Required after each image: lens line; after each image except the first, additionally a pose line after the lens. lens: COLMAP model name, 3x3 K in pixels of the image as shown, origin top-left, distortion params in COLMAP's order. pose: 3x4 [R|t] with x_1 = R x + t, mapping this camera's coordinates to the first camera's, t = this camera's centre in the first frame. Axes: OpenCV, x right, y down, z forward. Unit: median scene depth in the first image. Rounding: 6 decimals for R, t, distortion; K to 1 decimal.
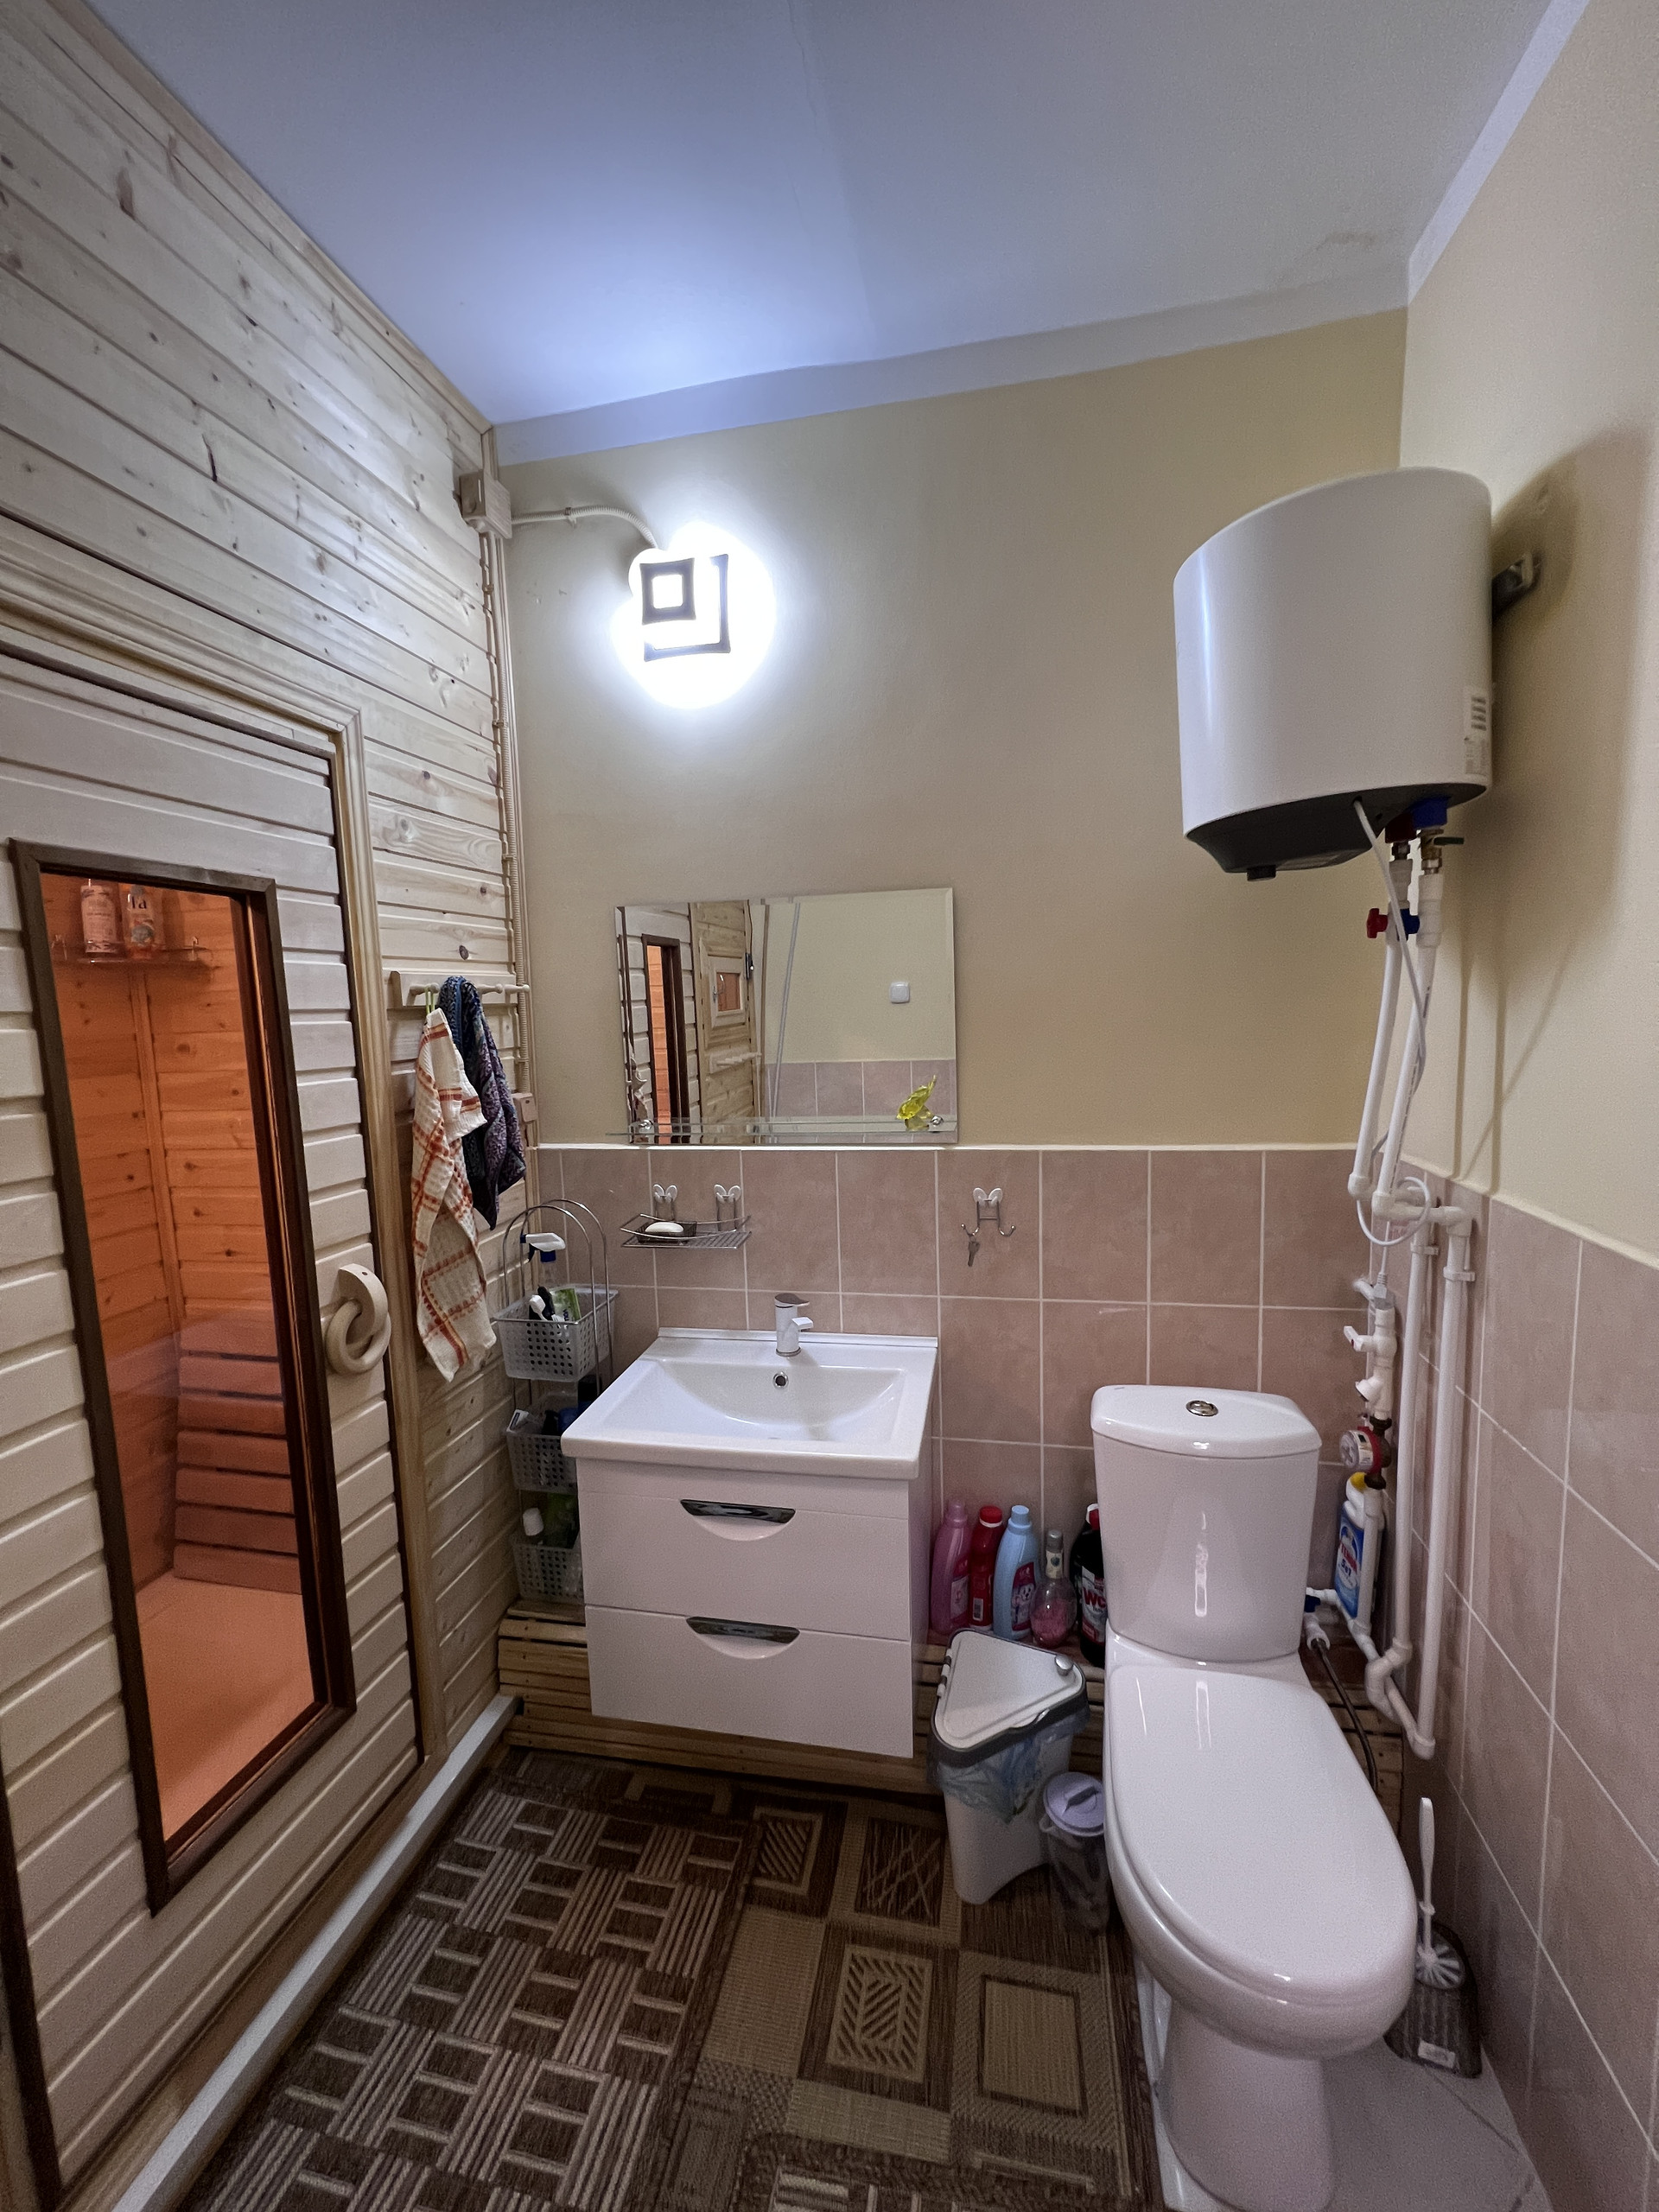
lens RADIAL K [[884.3, 0, 833.2], [0, 884.3, 1105.7], [0, 0, 1]] dist [-0.003966, 0.001358]
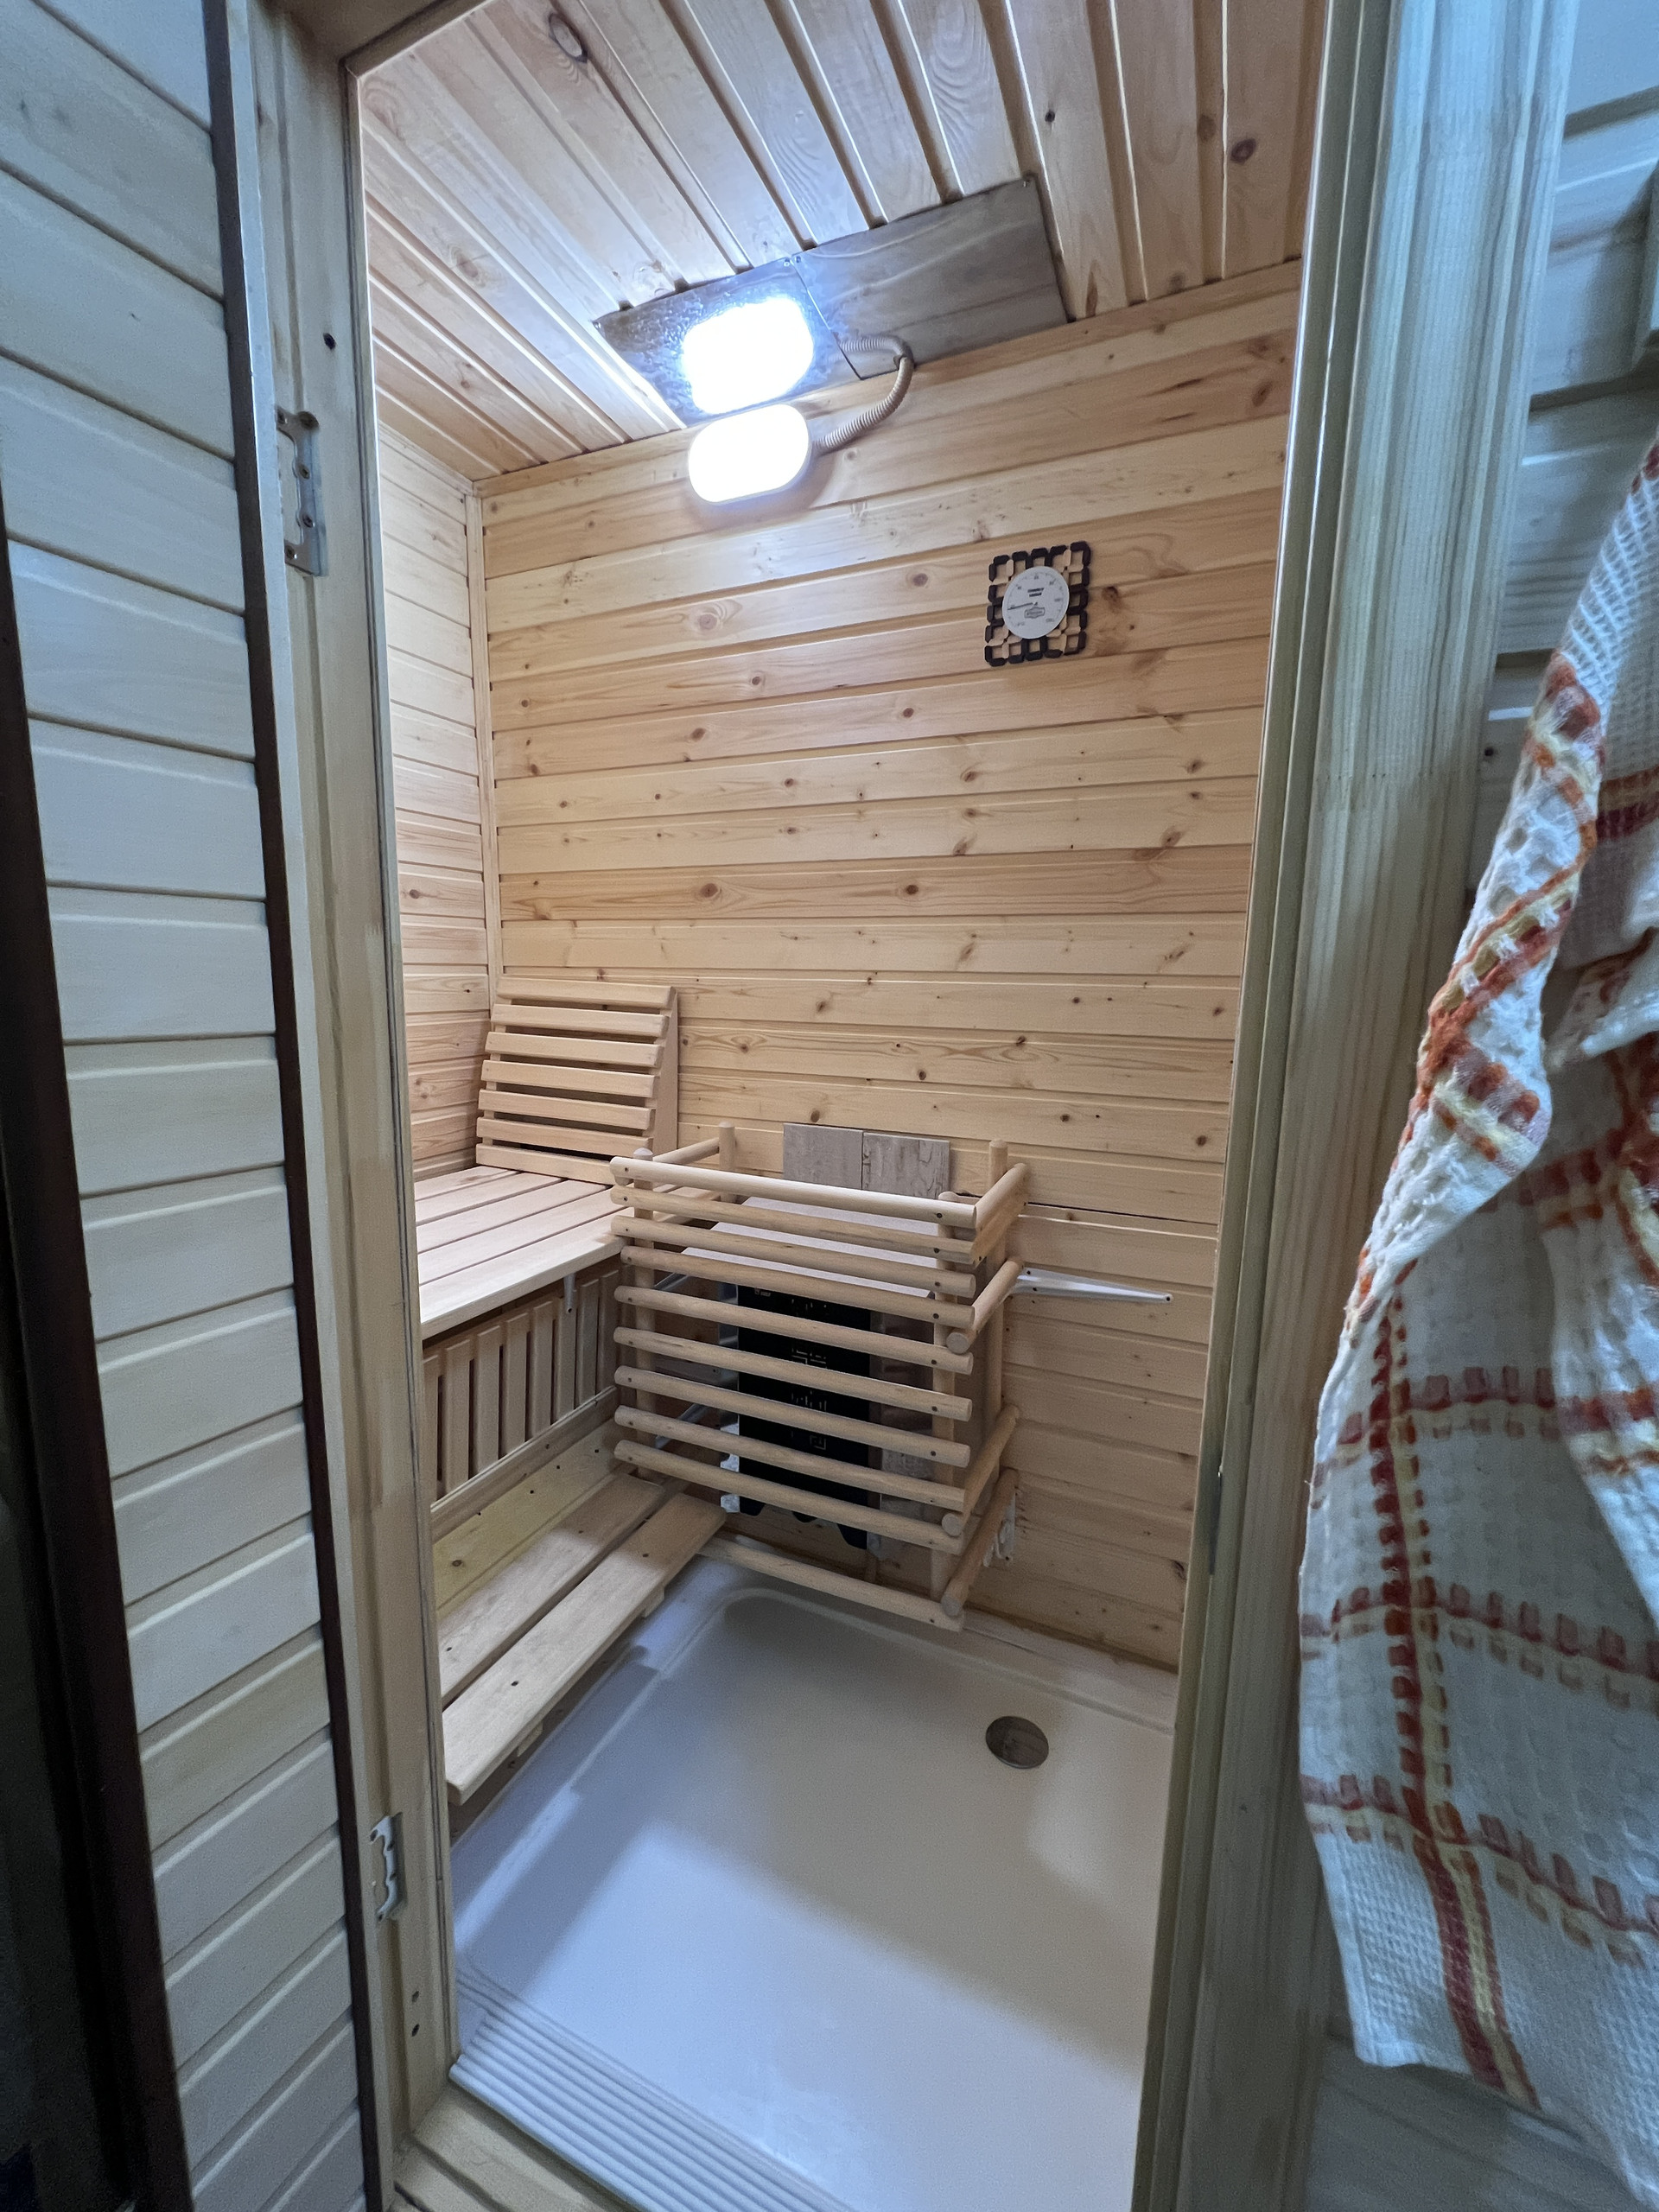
lens RADIAL K [[888.4, 0, 836.7], [0, 888.4, 1107.3], [0, 0, 1]] dist [-0.004596, 0.001494]
pose [[-0.221071, 0.175596, -0.959319, -0.216440], [-0.124710, 0.970492, 0.206380, 0.034439], [0.967251, 0.165262, -0.192649, 0.844510]]
